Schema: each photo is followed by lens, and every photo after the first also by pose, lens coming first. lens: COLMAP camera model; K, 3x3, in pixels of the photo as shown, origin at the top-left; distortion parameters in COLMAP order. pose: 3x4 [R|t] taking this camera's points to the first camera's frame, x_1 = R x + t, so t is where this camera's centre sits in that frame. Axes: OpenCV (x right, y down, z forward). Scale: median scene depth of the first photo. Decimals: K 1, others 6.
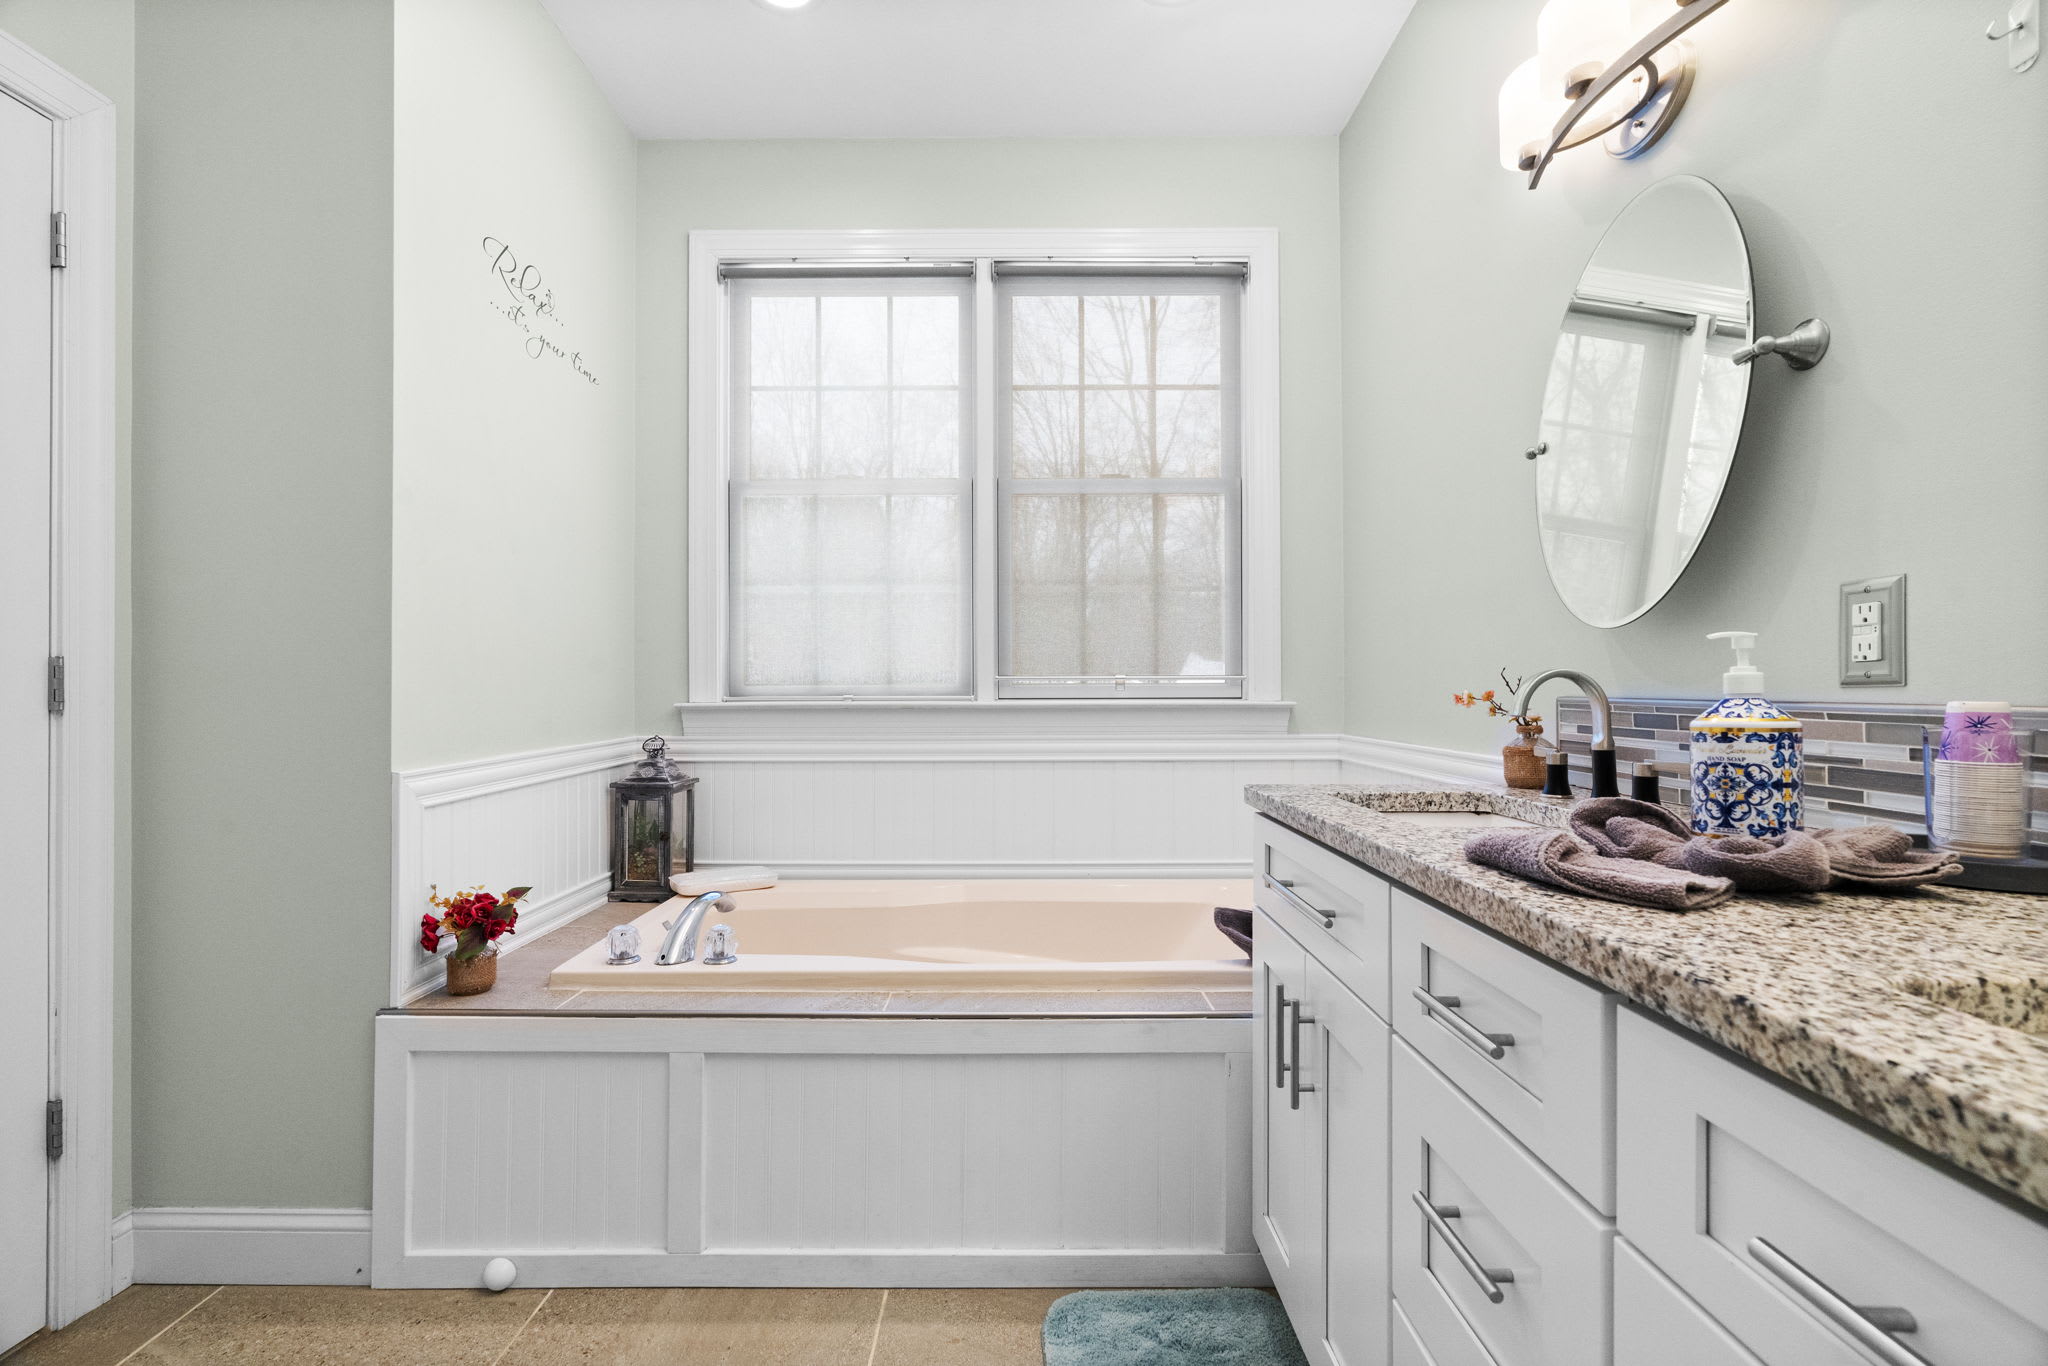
lens RADIAL K [[940.3, 0, 1010.4], [0, 940.3, 676.3], [0, 0, 1]] dist [-0.003115, 0.001006]
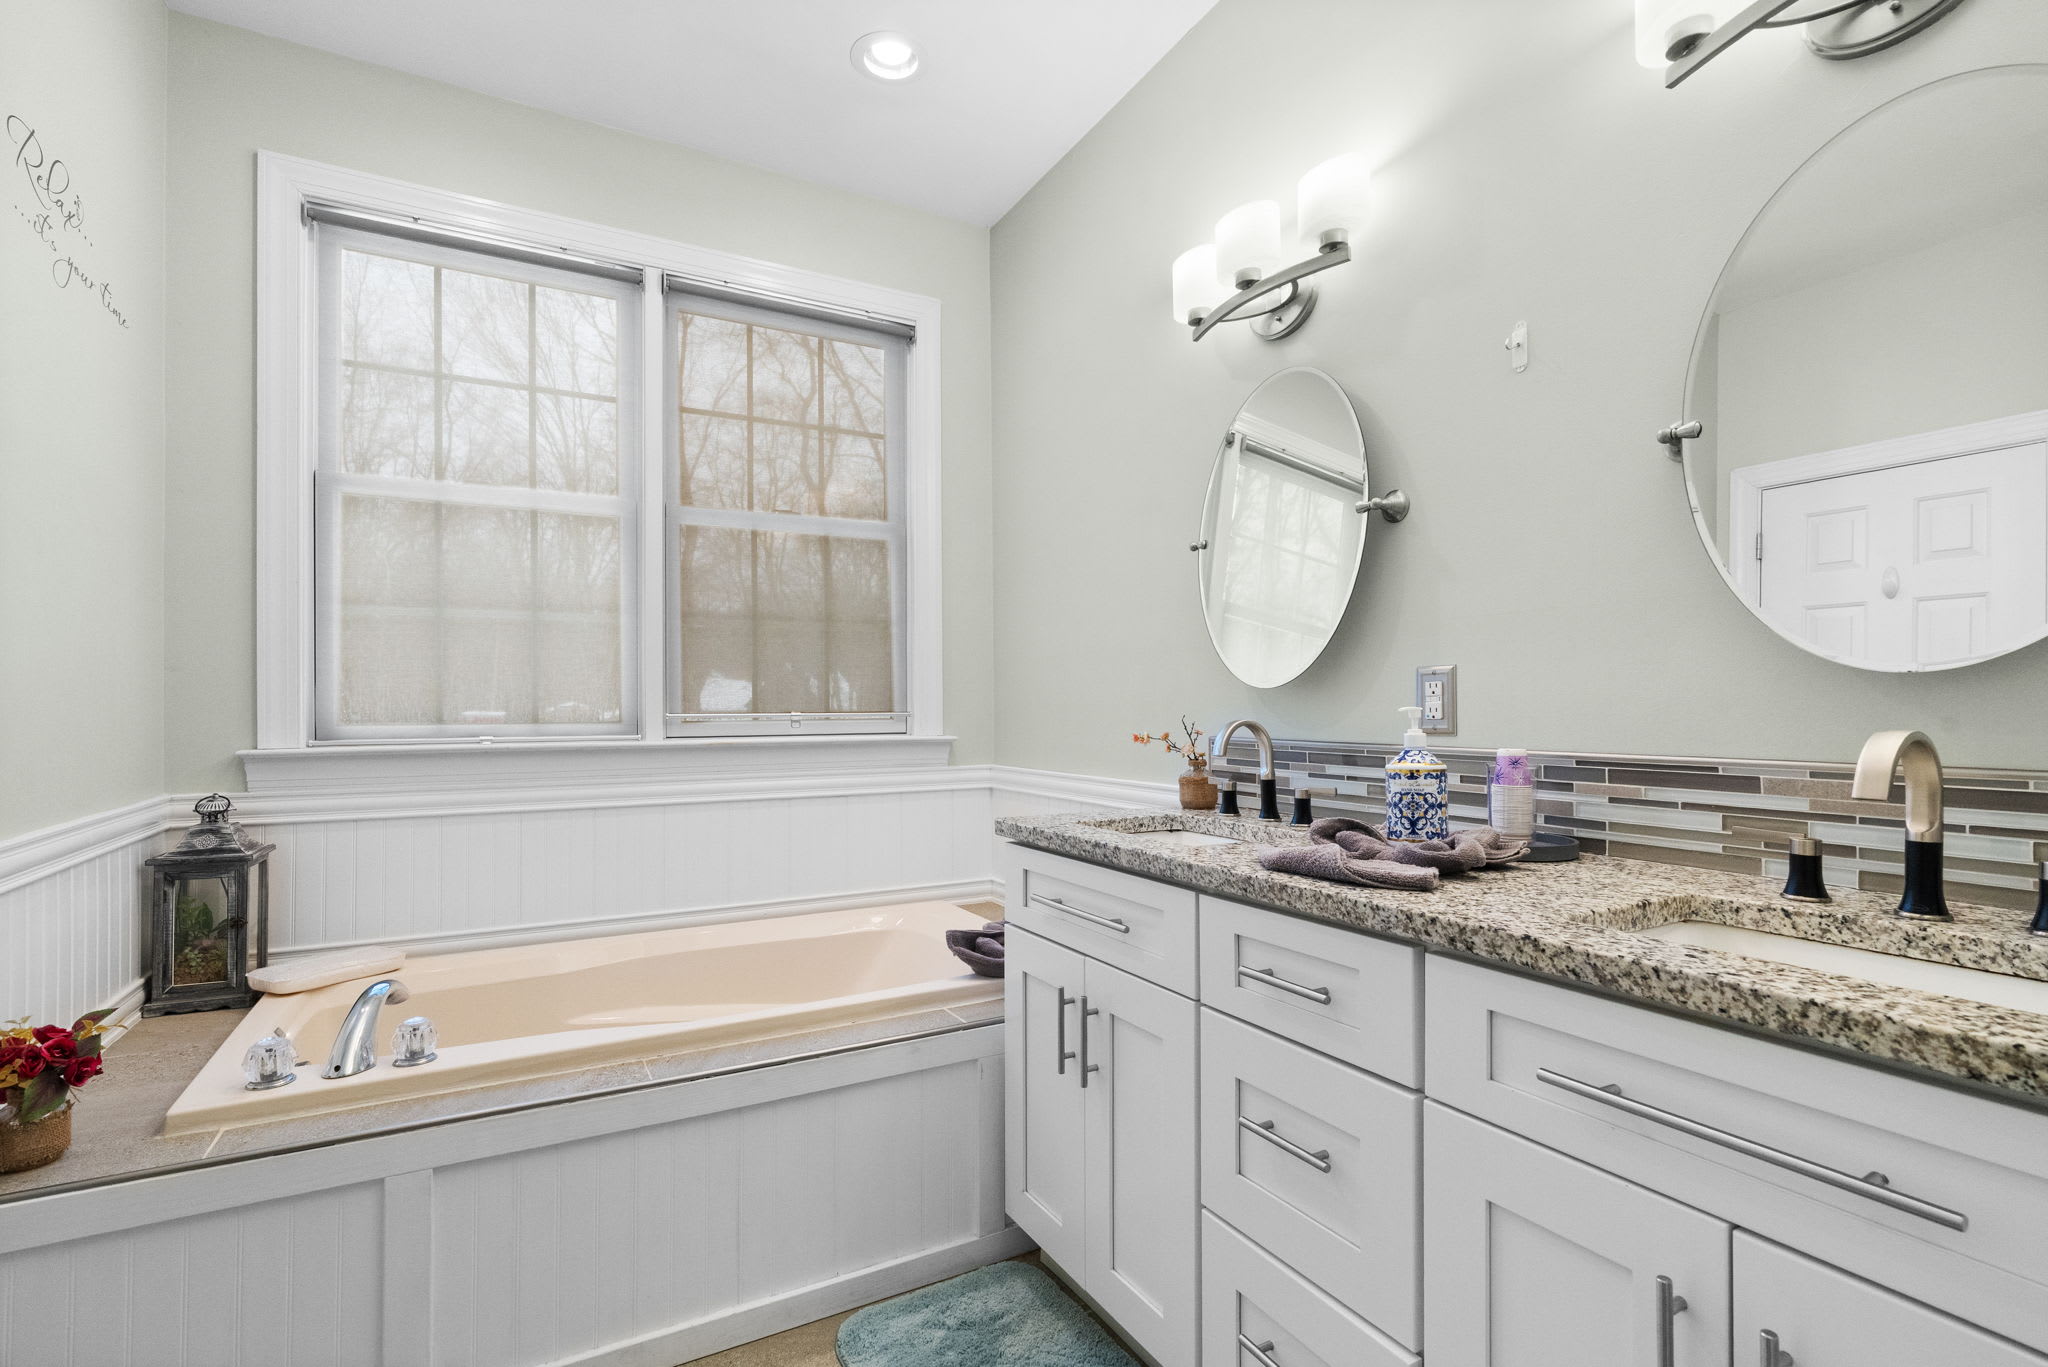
lens RADIAL K [[969.6, 0, 1031.3], [0, 969.6, 687.5], [0, 0, 1]] dist [-0.006921, 0.004593]
pose [[0.868202, 0.009523, 0.496119, -0.349415], [-0.005602, 0.999940, -0.009391, -0.037745], [-0.496179, 0.005374, 0.868204, -0.044472]]
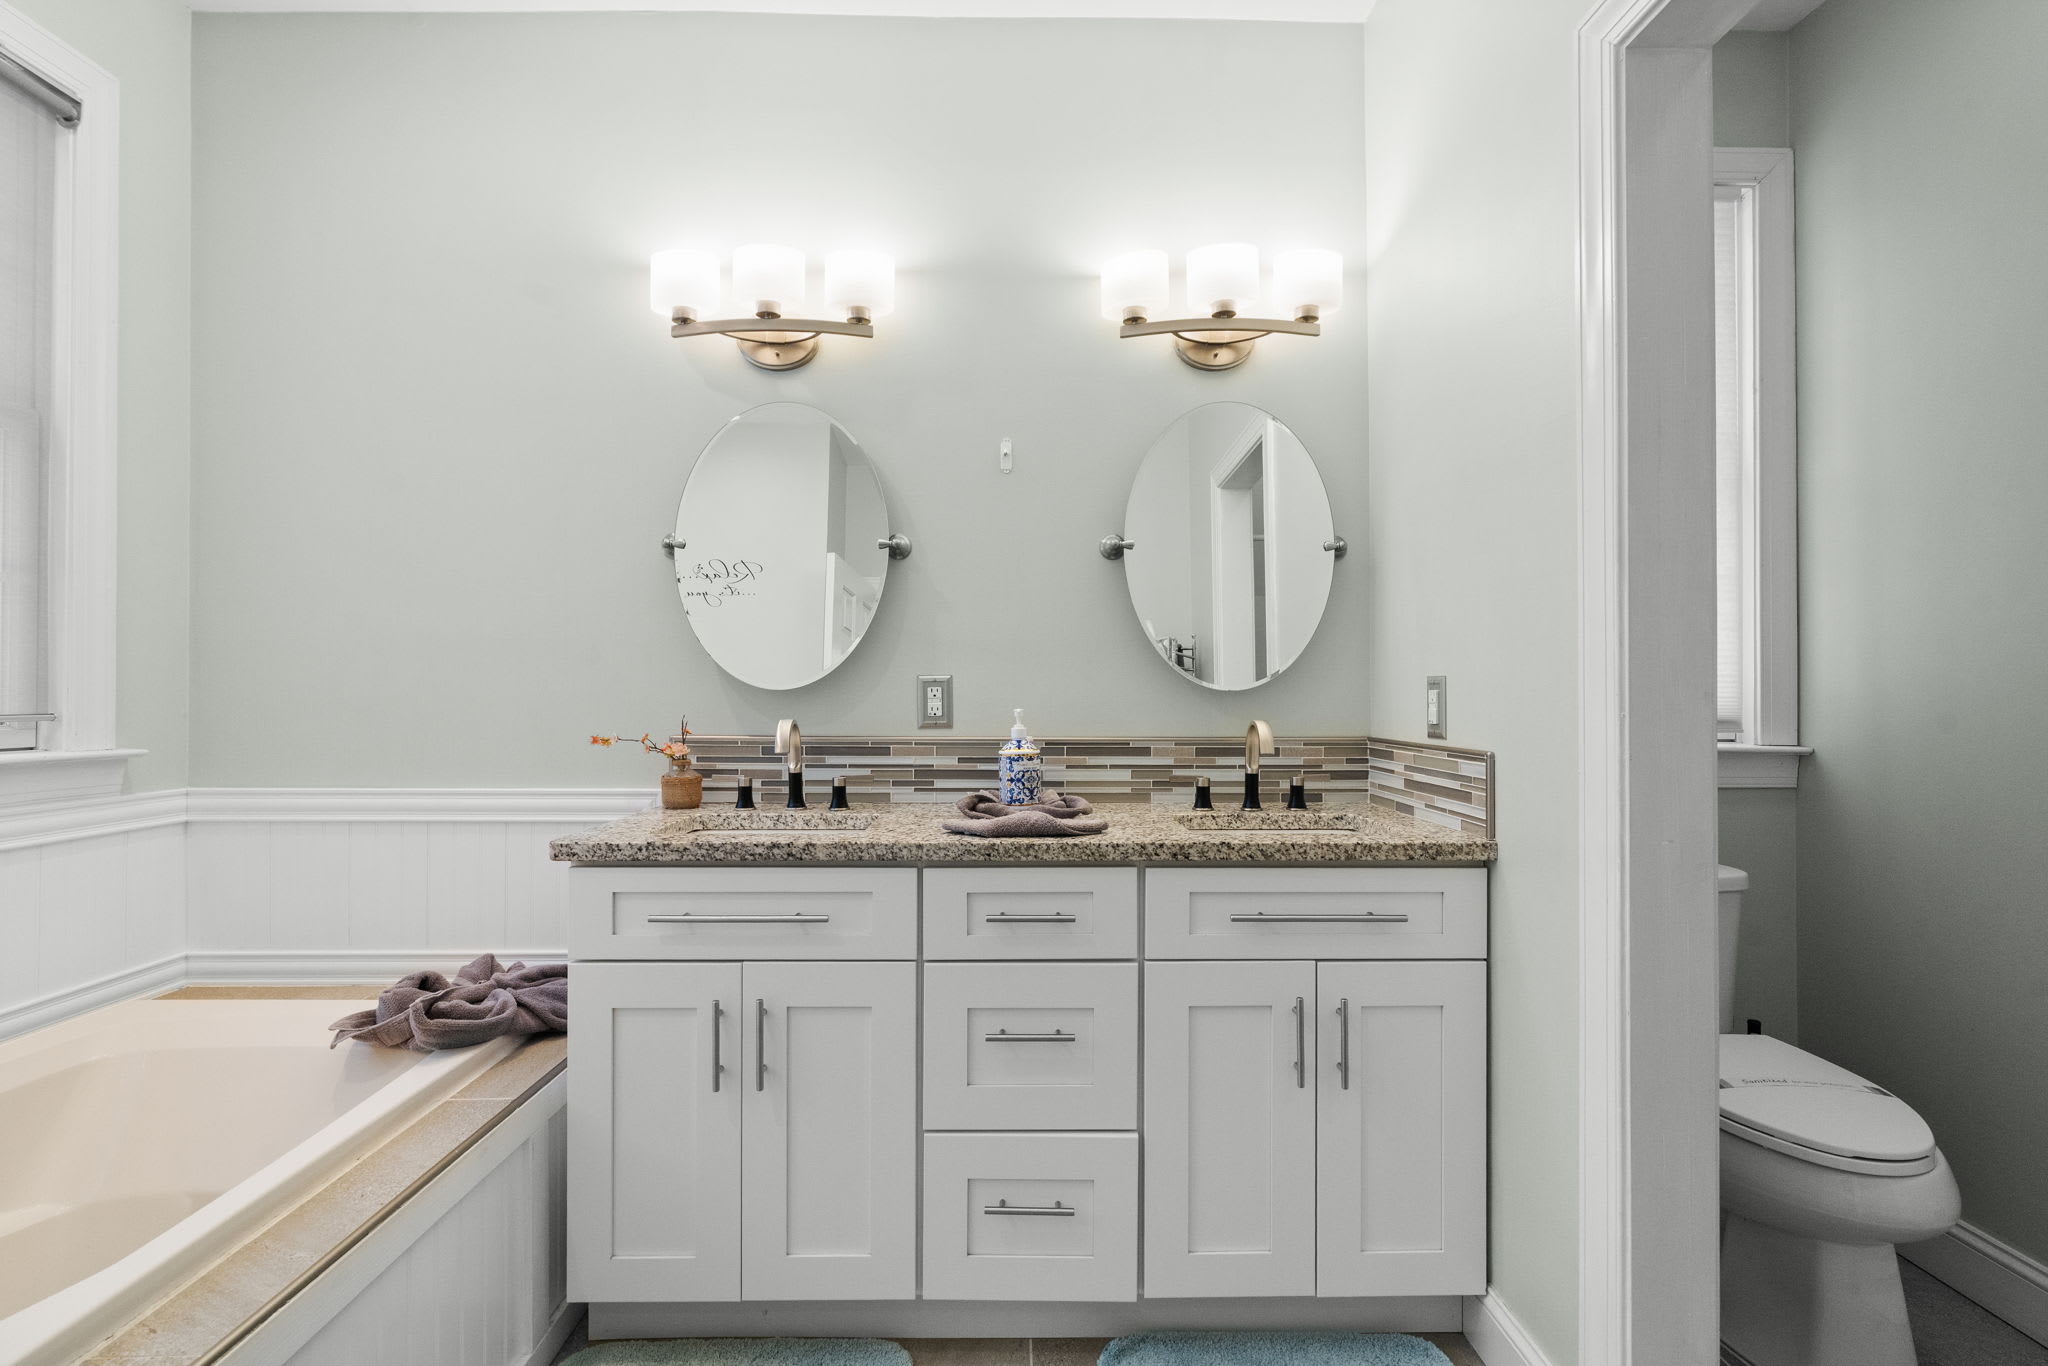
lens RADIAL K [[936.1, 0, 1048.2], [0, 936.1, 667.2], [0, 0, 1]] dist [-0.003422, 0.000047]
pose [[-0.037468, 0.029589, 0.998860, -0.857775], [-0.015617, 0.999422, -0.030192, -0.049080], [-0.999176, -0.016731, -0.036985, 0.633425]]
